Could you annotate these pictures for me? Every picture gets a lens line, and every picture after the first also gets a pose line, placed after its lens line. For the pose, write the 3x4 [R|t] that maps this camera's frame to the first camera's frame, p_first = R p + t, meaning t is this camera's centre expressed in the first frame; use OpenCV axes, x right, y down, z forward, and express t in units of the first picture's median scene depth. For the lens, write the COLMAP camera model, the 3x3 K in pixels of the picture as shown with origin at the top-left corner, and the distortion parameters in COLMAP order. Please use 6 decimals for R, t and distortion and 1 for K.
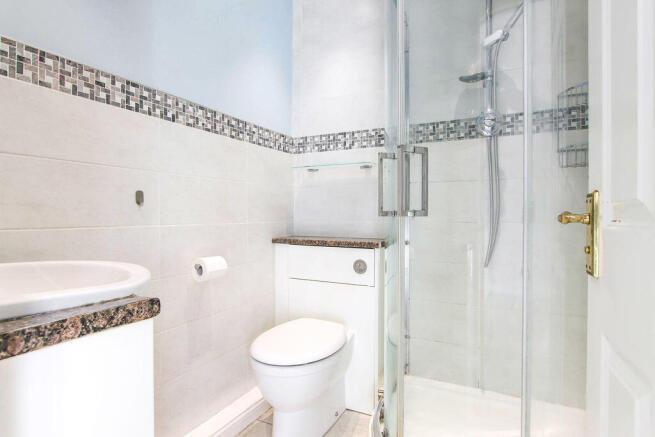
lens RADIAL K [[369.8, 0, 325.8], [0, 369.8, 220.1], [0, 0, 1]] dist [0.000561, 0.000013]
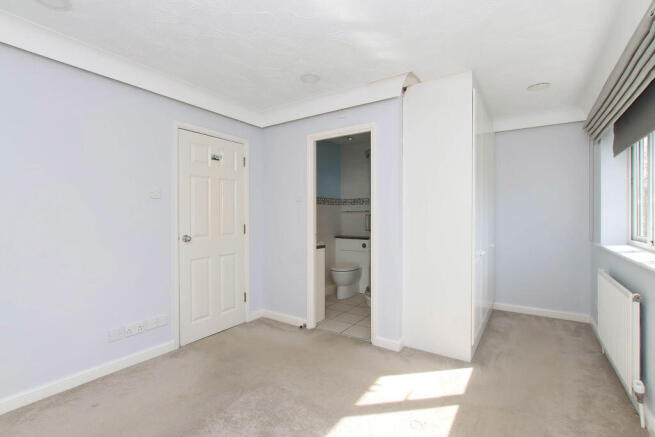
lens RADIAL K [[304.8, 0, 328.0], [0, 304.8, 216.5], [0, 0, 1]] dist [0.001284, 0.000079]
pose [[0.988501, -0.000149, -0.151214, 0.235493], [0.002044, 0.999921, 0.012377, -0.182101], [0.151200, -0.012544, 0.988424, -1.912133]]
